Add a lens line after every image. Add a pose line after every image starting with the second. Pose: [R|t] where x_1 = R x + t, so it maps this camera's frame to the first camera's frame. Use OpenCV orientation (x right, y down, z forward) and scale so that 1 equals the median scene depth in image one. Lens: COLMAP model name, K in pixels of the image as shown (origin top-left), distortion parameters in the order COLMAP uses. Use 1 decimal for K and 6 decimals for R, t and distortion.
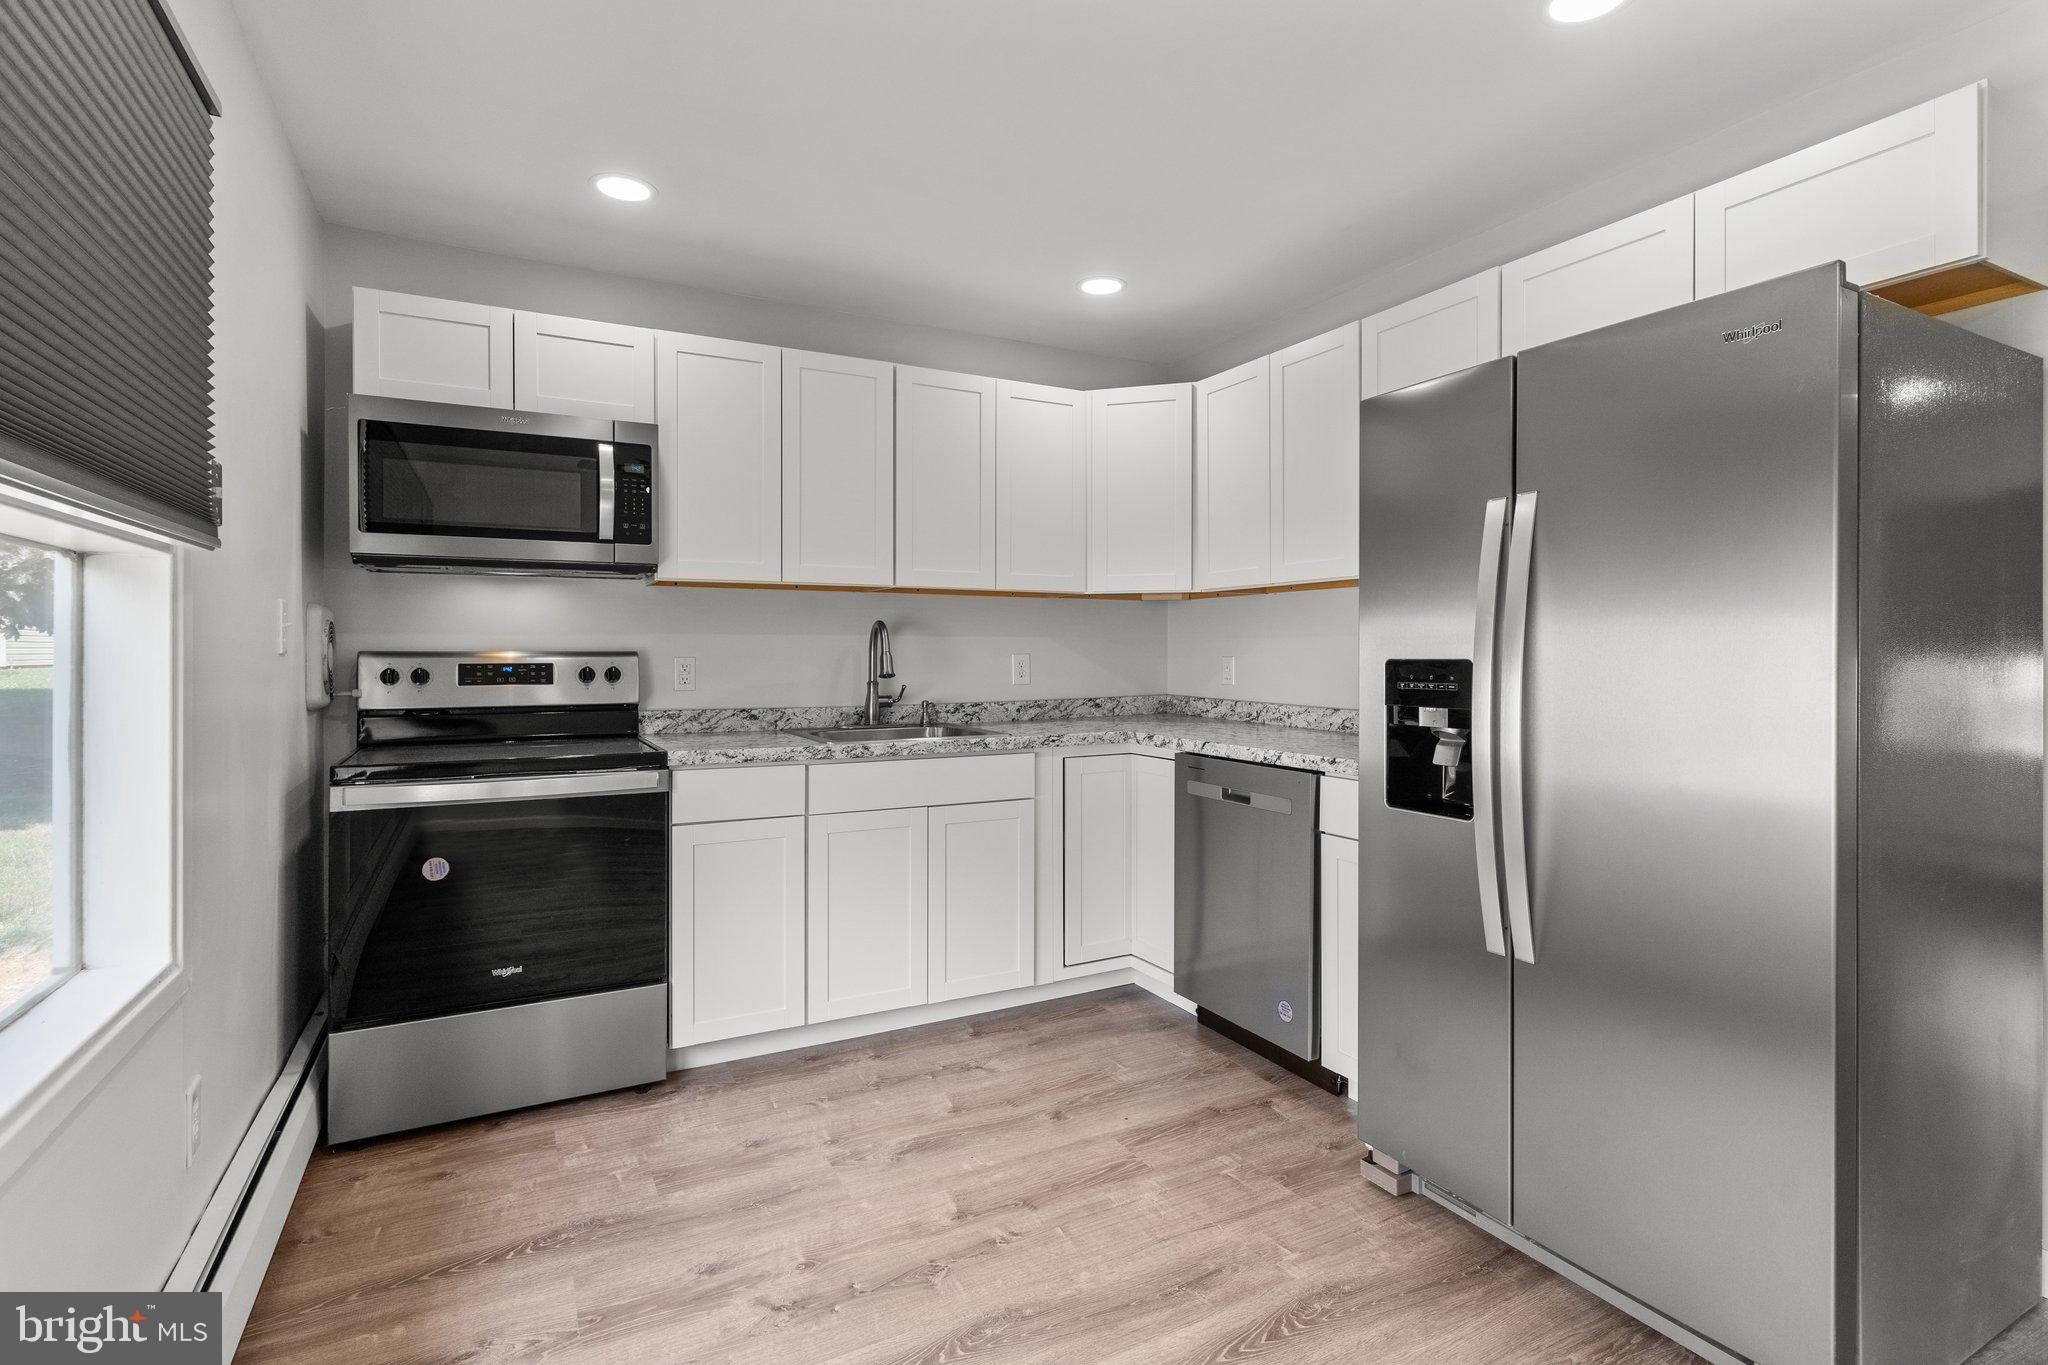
lens RADIAL K [[981.5, 0, 1026.4], [0, 981.5, 656.5], [0, 0, 1]] dist [-0.000739, 0.000678]
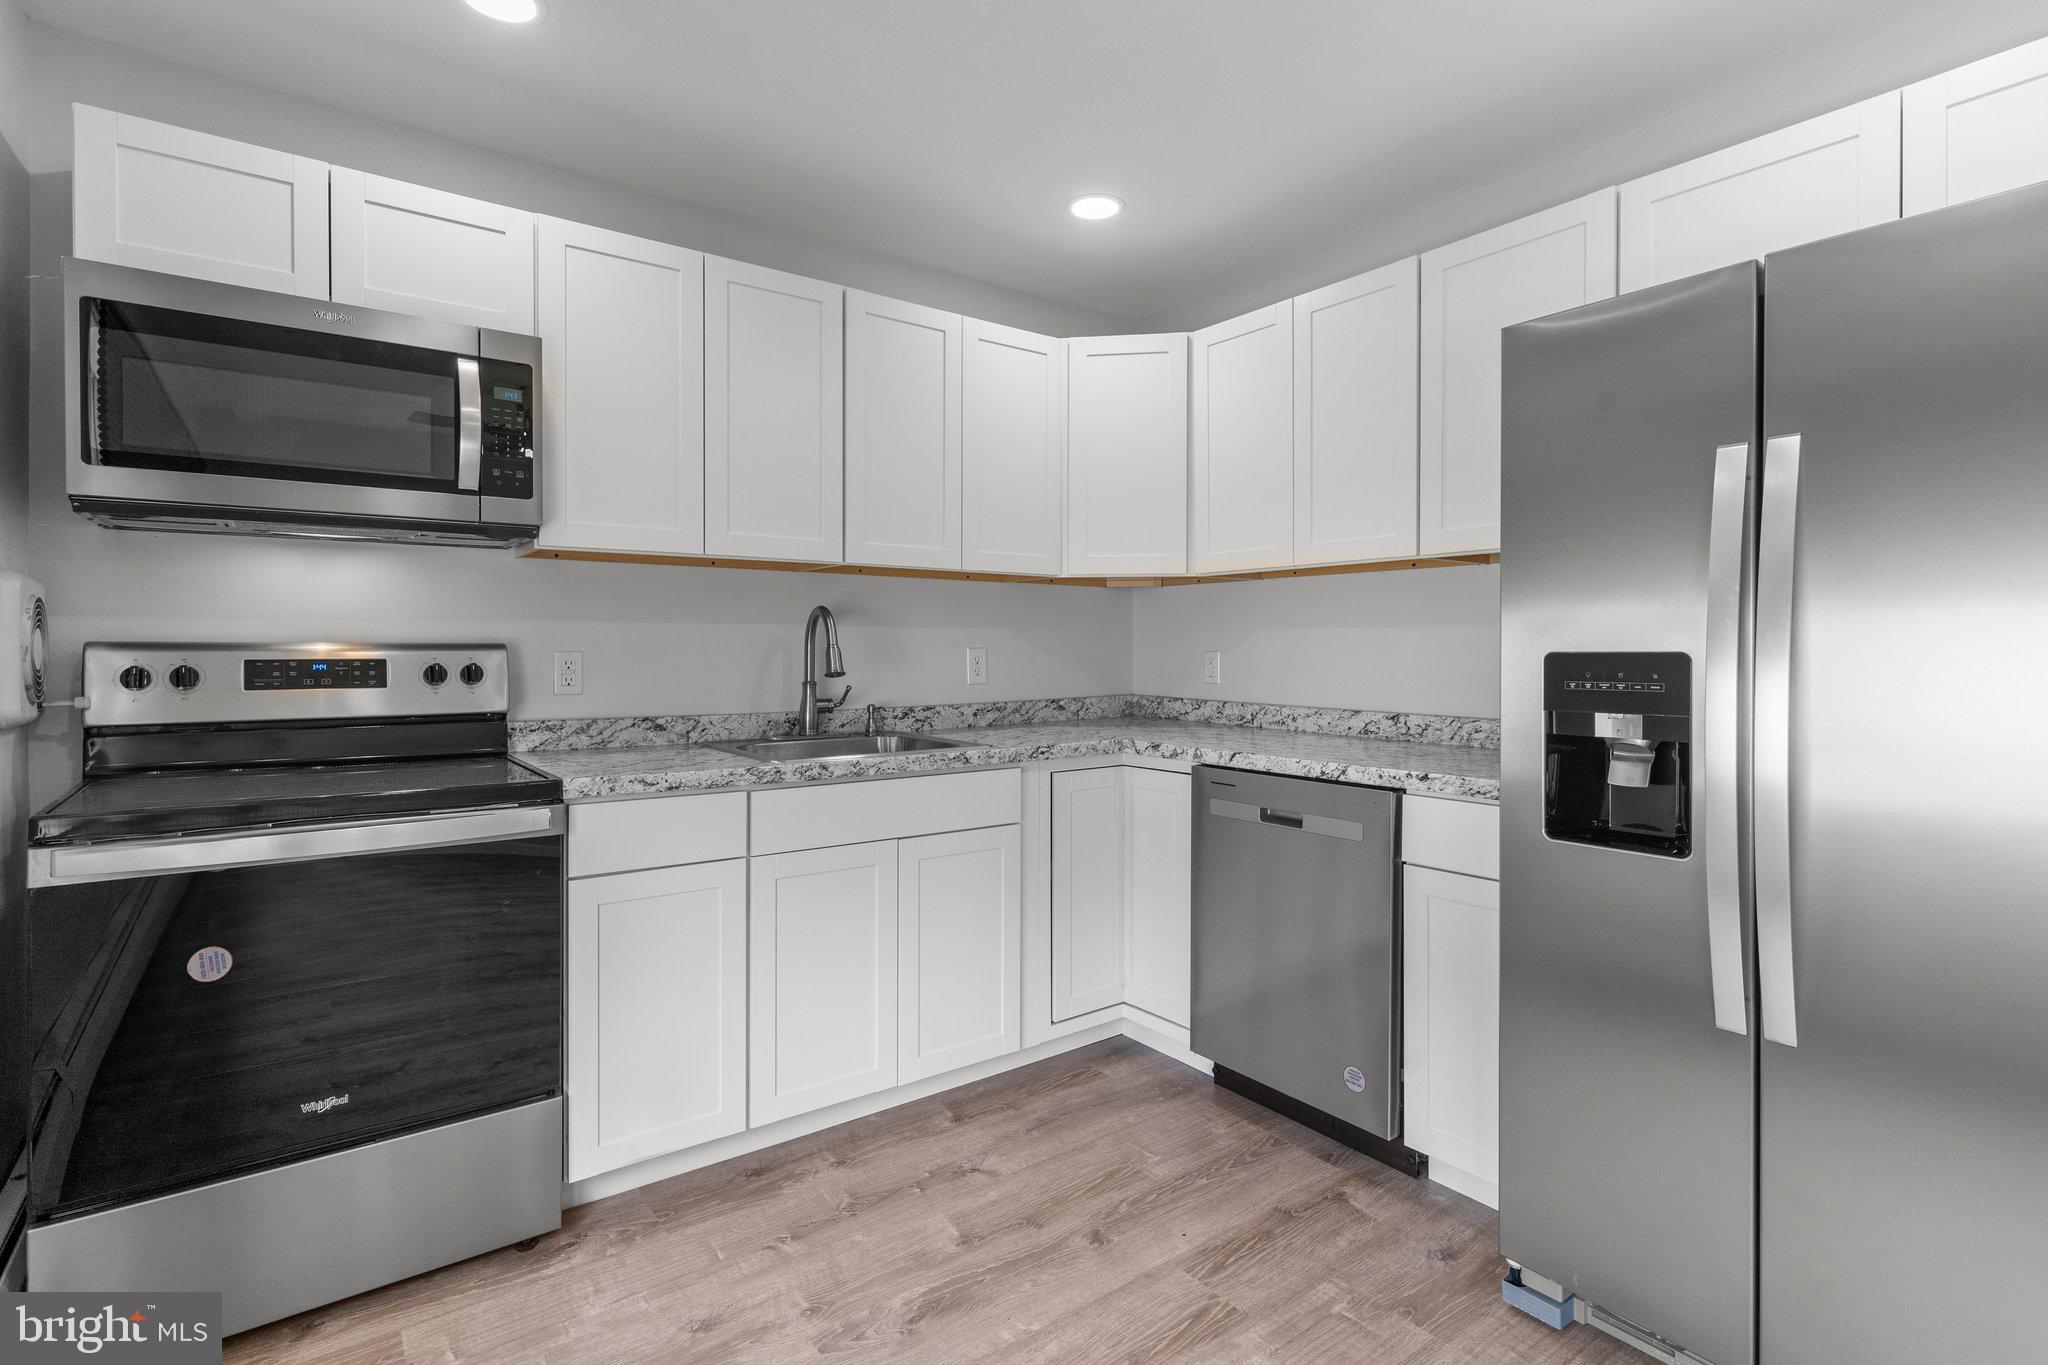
lens RADIAL K [[974.9, 0, 1018.6], [0, 974.9, 655.6], [0, 0, 1]] dist [0.000917, -0.000462]
pose [[0.988697, -0.000174, 0.149928, -0.134443], [-0.000123, 0.999998, 0.001968, 0.003046], [-0.149928, -0.001964, 0.988695, 0.223747]]
